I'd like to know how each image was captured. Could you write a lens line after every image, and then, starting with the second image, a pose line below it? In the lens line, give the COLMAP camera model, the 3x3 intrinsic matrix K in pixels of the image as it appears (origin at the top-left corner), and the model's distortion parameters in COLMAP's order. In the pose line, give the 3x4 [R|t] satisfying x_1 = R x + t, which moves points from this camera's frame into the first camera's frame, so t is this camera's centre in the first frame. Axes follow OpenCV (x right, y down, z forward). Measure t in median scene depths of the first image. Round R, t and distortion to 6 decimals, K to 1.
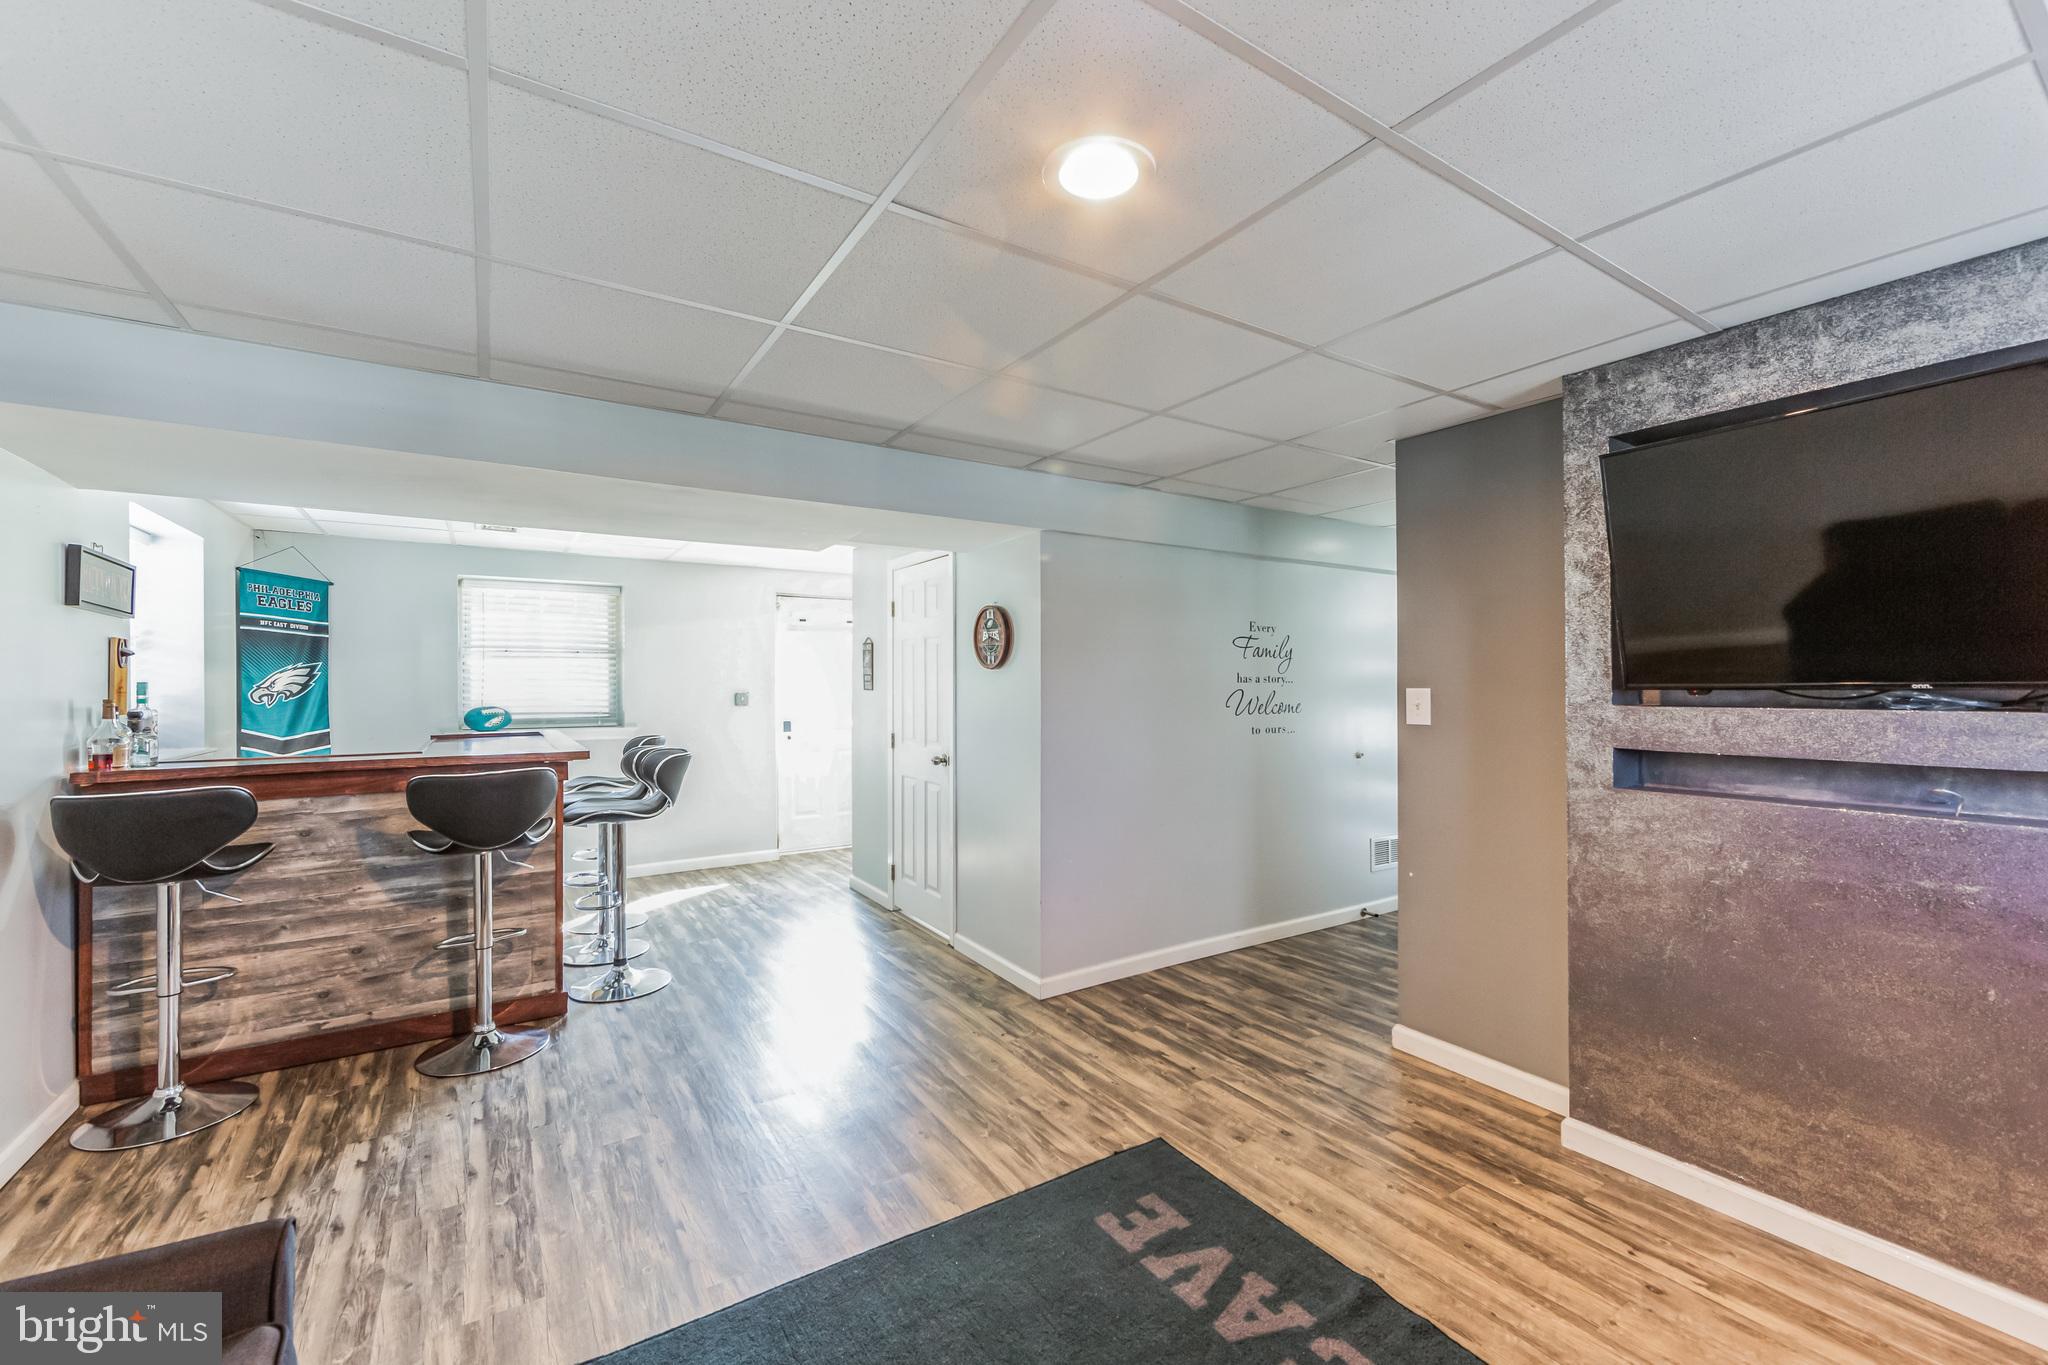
lens RADIAL K [[827.0, 0, 1014.5], [0, 827.0, 681.5], [0, 0, 1]] dist [-0.001970, -0.000203]
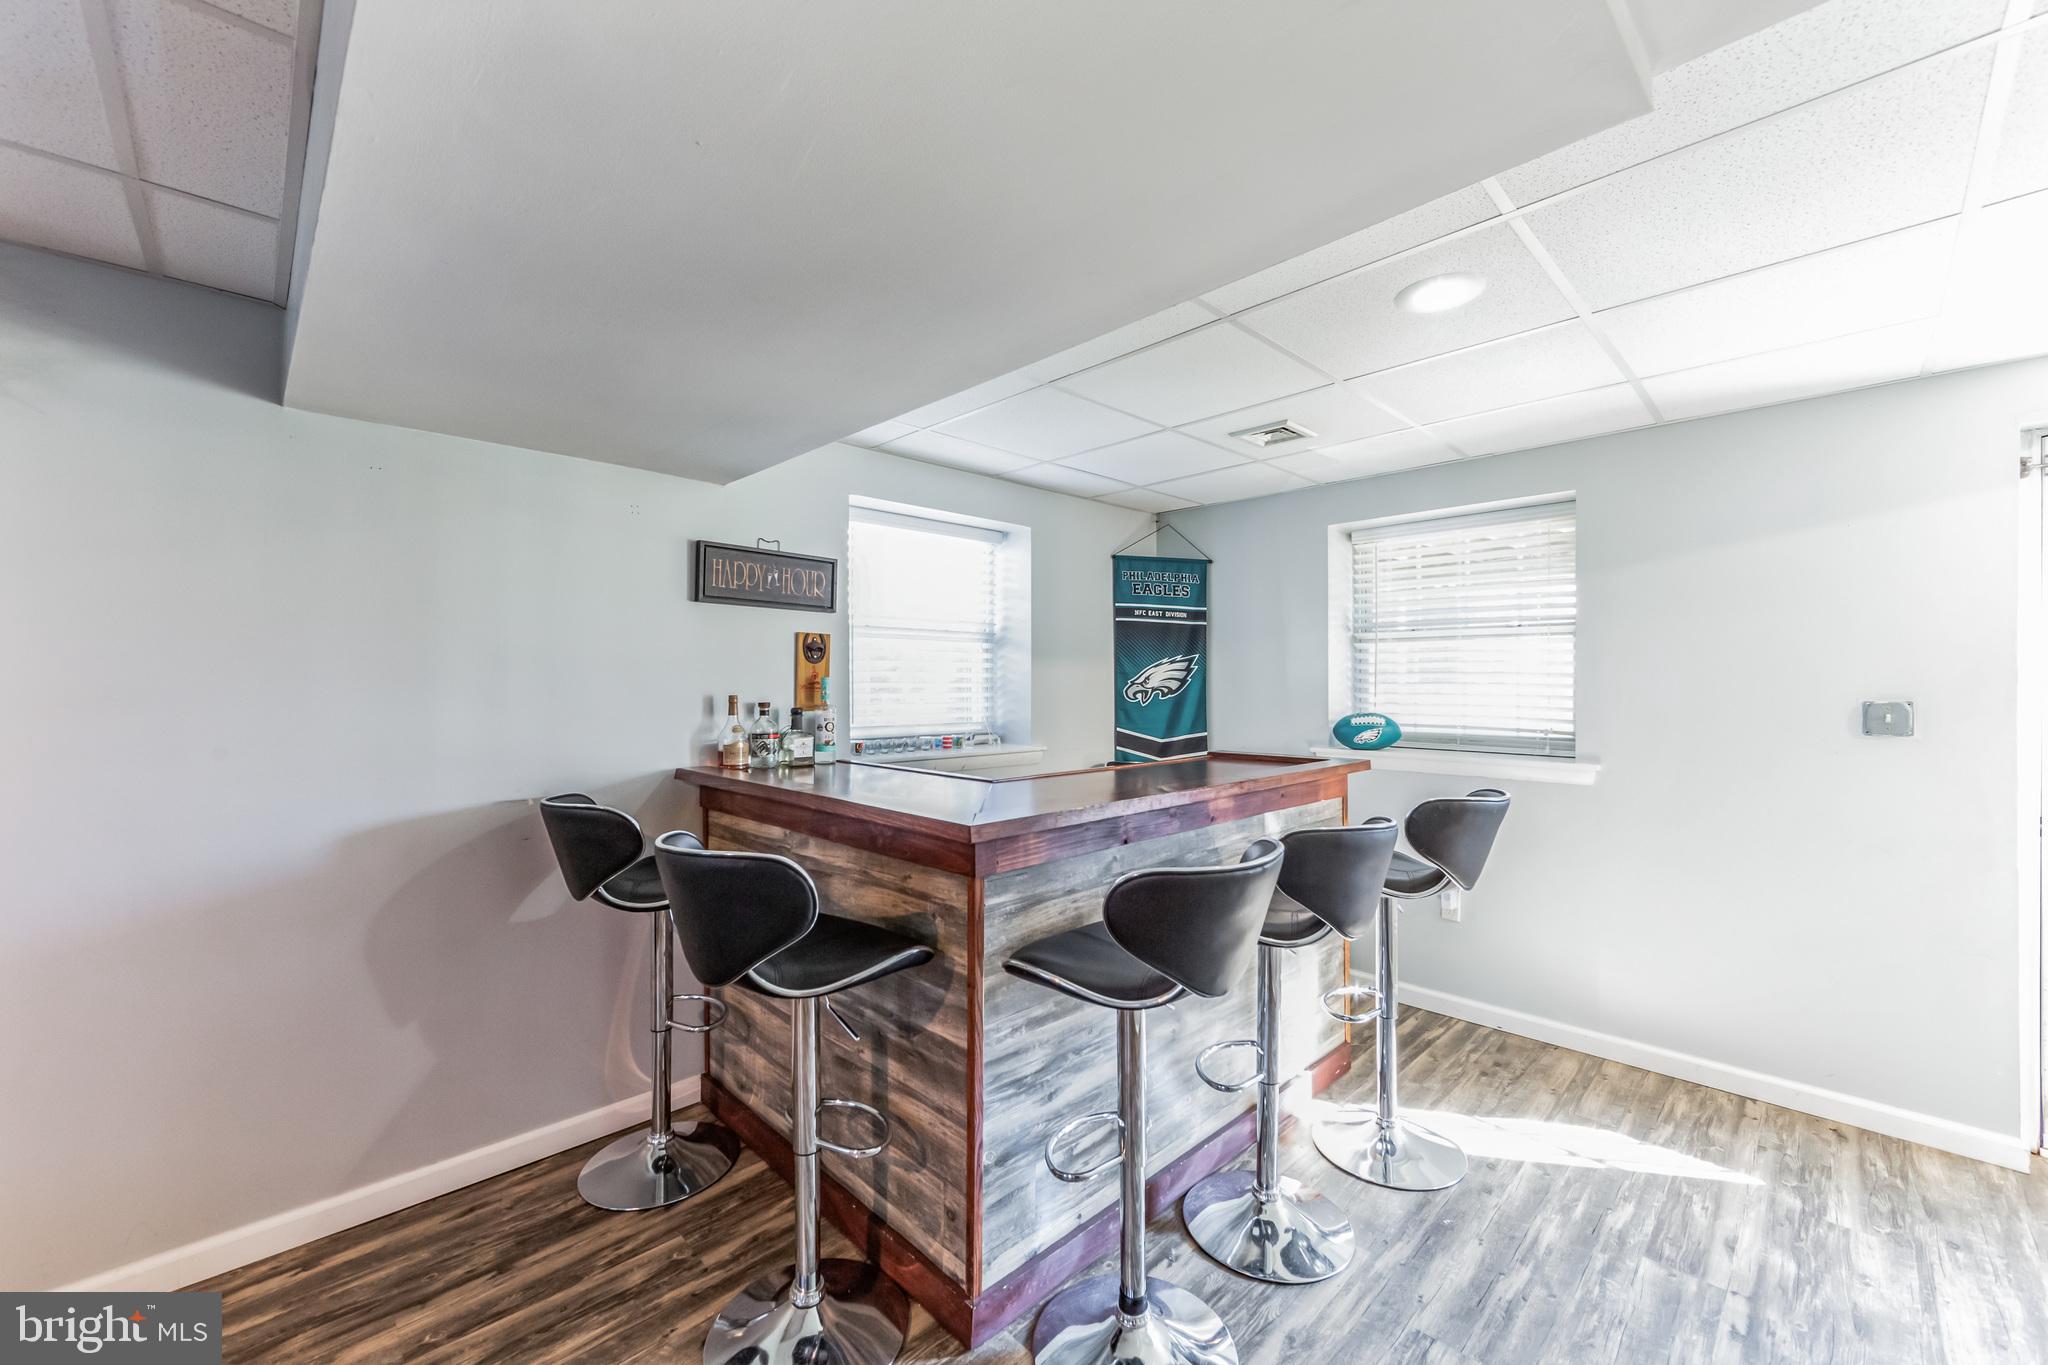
lens RADIAL K [[827.0, 0, 1014.5], [0, 827.0, 681.5], [0, 0, 1]] dist [-0.001970, -0.000203]
pose [[0.211613, 0.003627, -0.977347, -0.074408], [0.001446, 0.999991, 0.004024, 0.002389], [0.977352, -0.002264, 0.211606, 1.178363]]
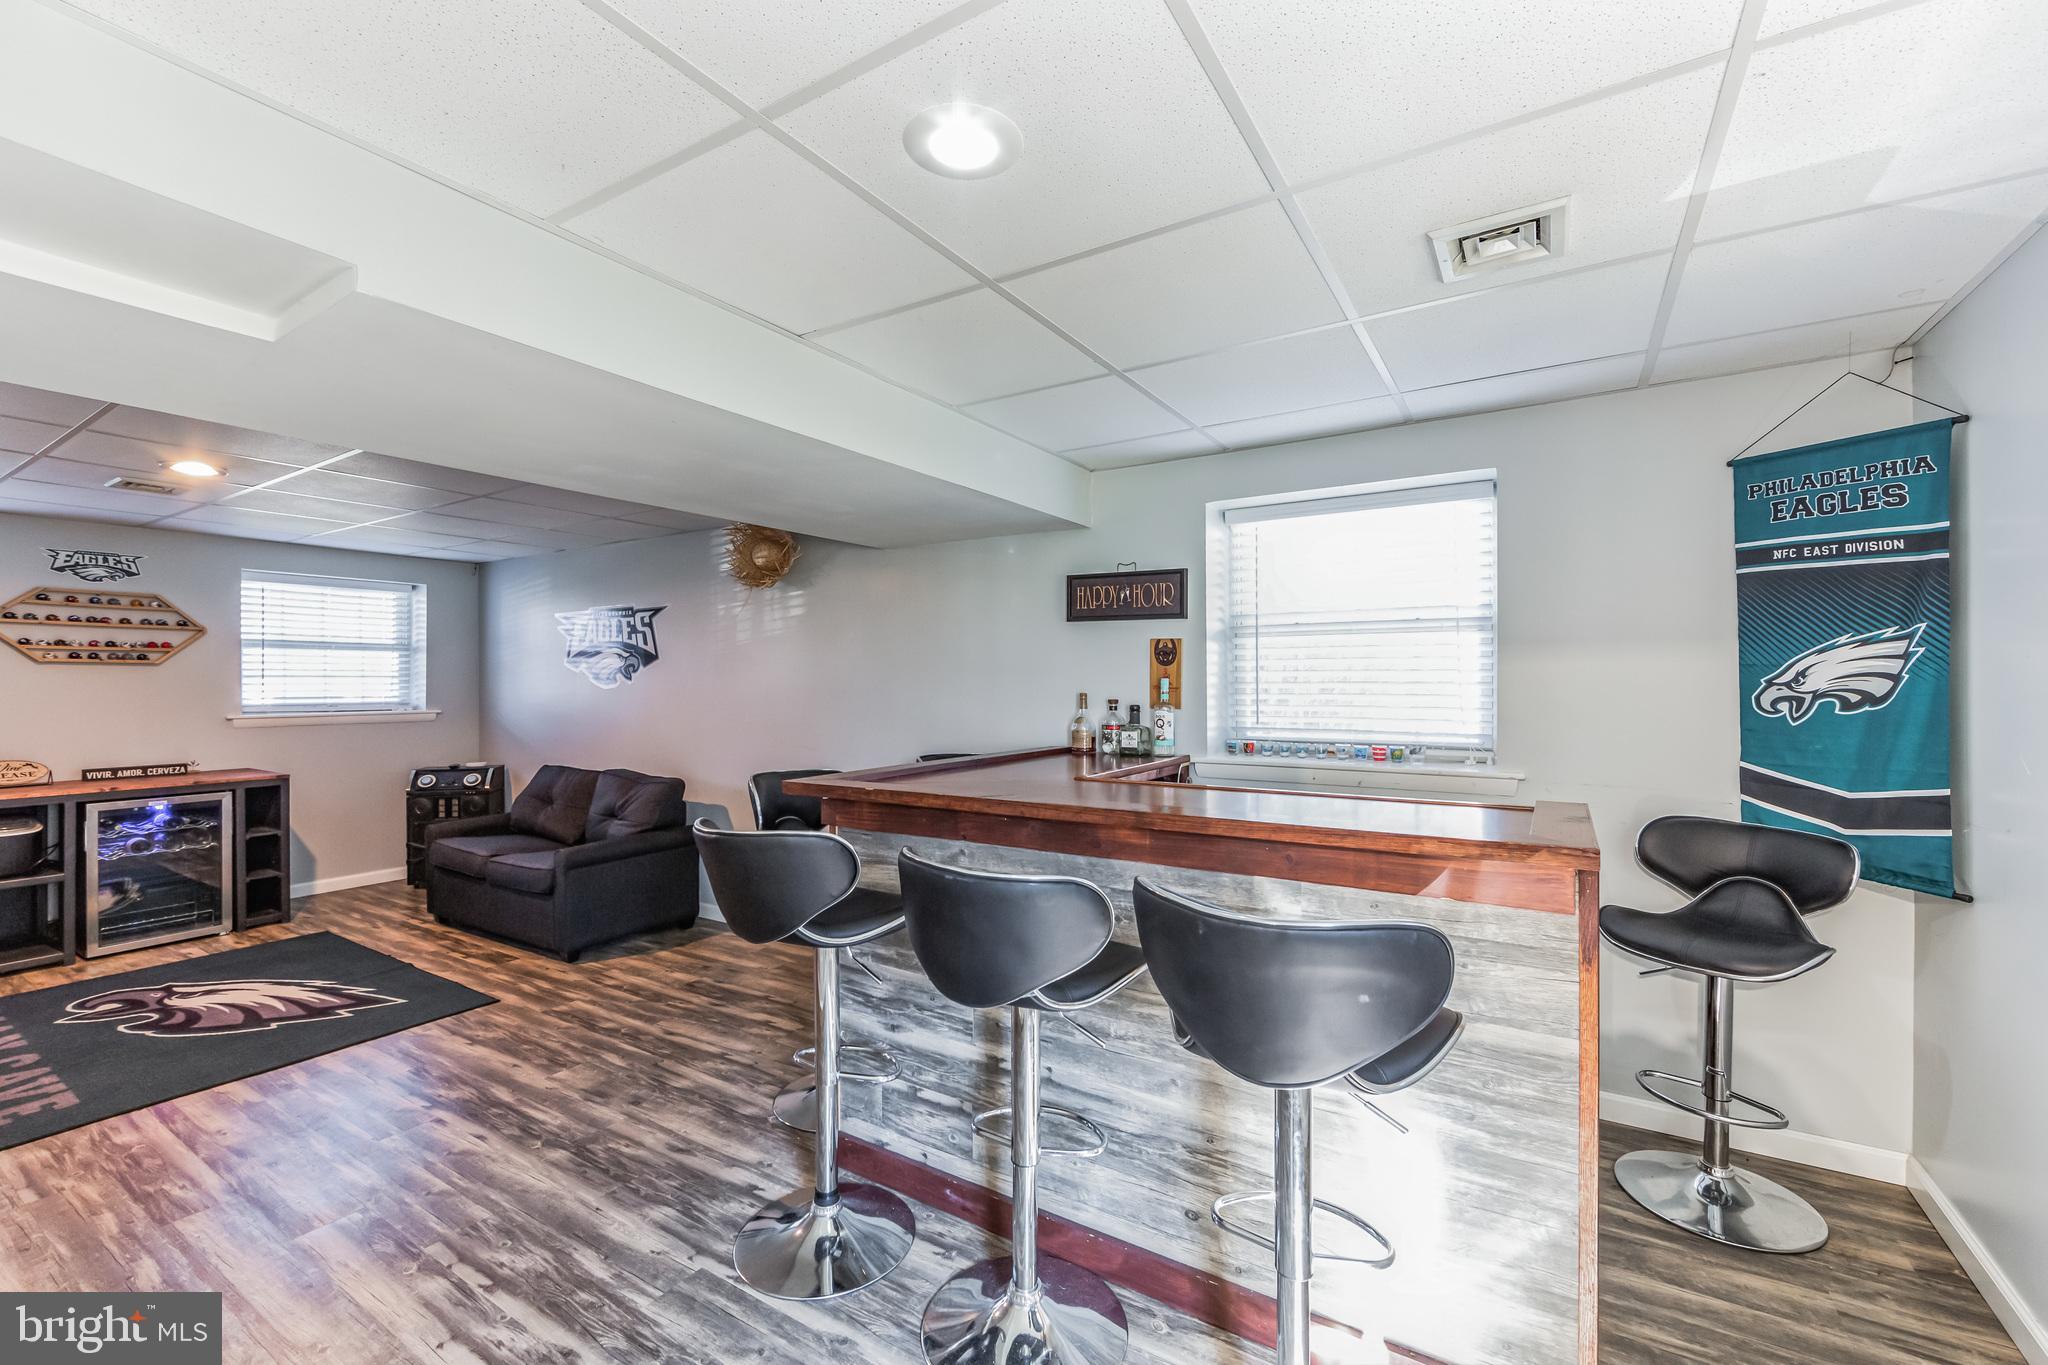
lens RADIAL K [[789.7, 0, 1024.0], [0, 789.7, 682.5], [0, 0, 1]] dist [-0.000652, -0.000316]
pose [[-0.887060, 0.006785, -0.461604, -0.495707], [0.007803, 0.999970, -0.000296, 0.005427], [0.461588, -0.003865, -0.887086, 2.125230]]
